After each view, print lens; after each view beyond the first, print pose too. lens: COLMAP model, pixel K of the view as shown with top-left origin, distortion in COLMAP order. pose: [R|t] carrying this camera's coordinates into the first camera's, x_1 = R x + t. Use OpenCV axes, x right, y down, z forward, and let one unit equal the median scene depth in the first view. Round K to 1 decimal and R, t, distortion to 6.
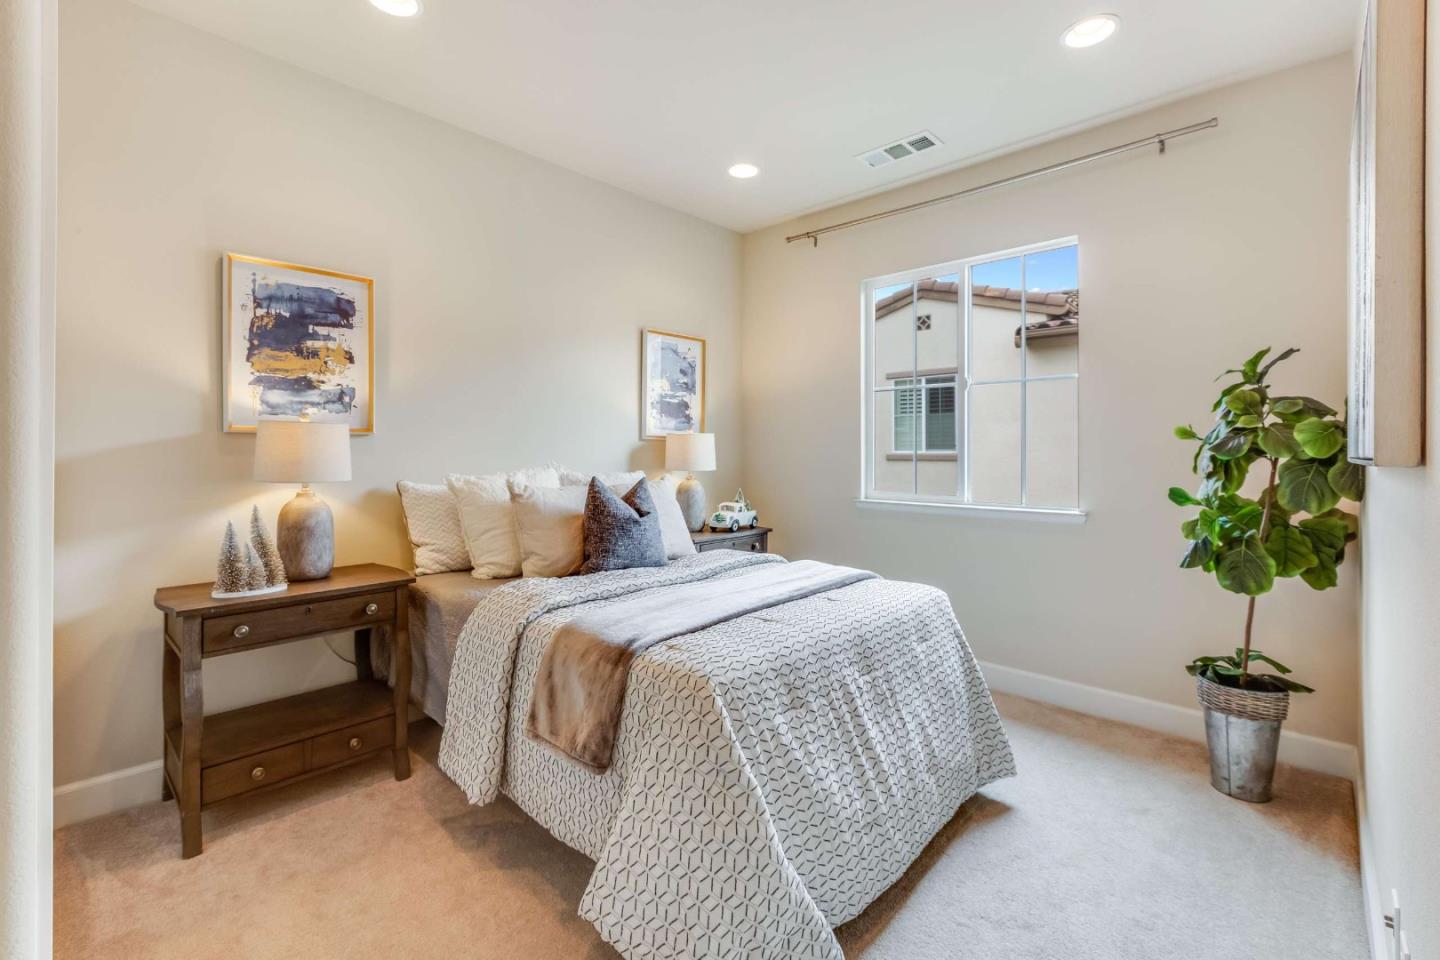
lens RADIAL K [[645.1, 0, 712.6], [0, 645.1, 476.1], [0, 0, 1]] dist [-0.003227, -0.000398]
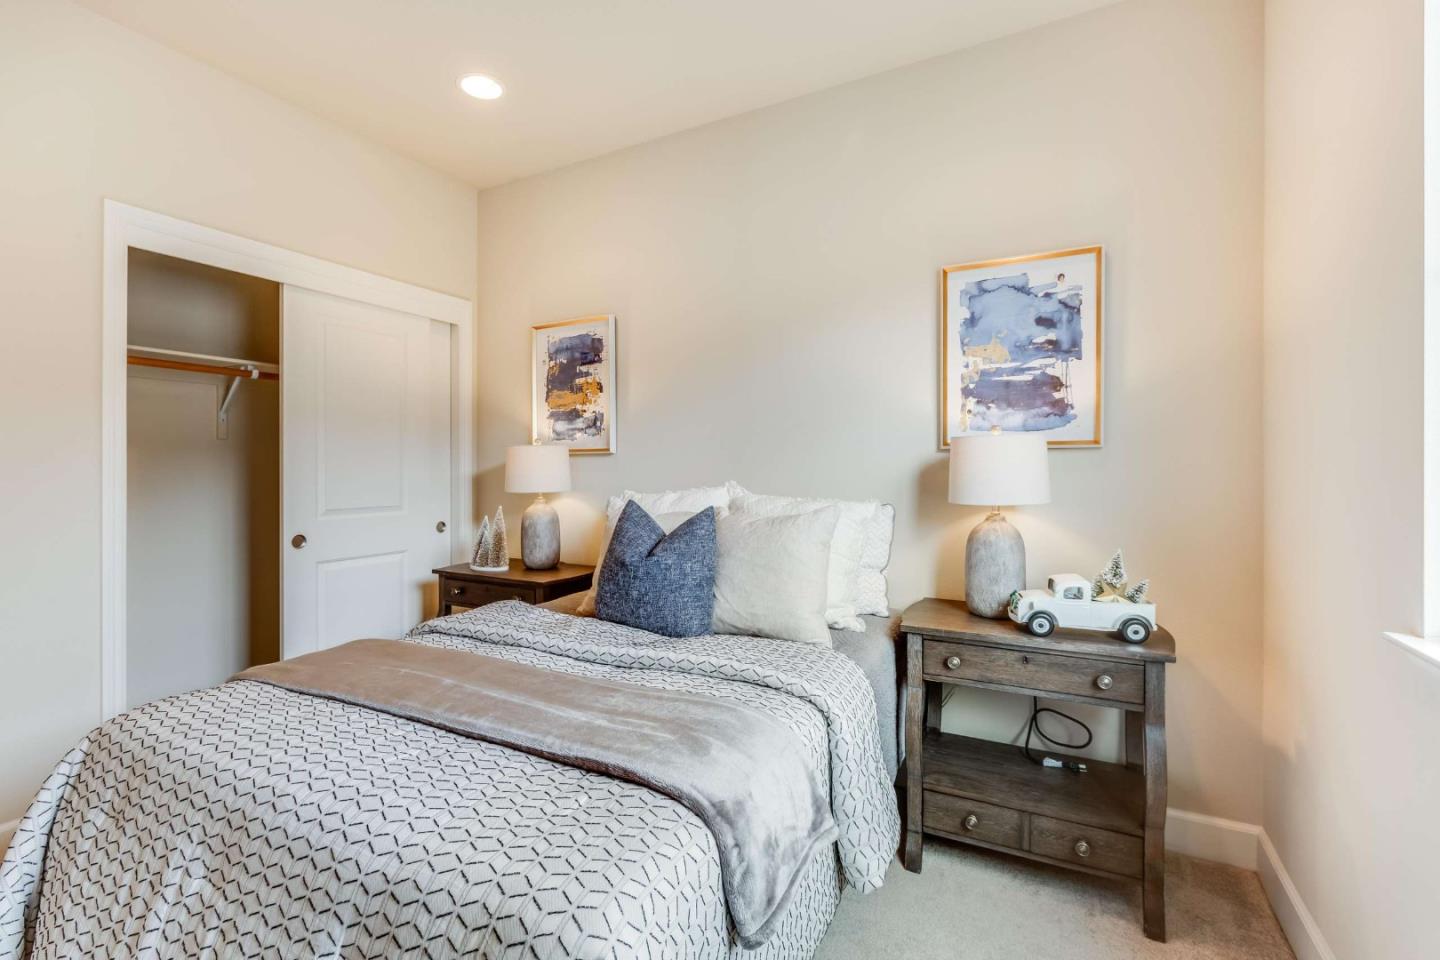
lens RADIAL K [[645.1, 0, 712.6], [0, 645.1, 476.1], [0, 0, 1]] dist [-0.003227, -0.000398]
pose [[0.254949, 0.011096, -0.966891, 0.626497], [-0.038012, 0.999276, 0.001444, -0.034325], [0.966207, 0.036385, 0.255186, 0.919852]]
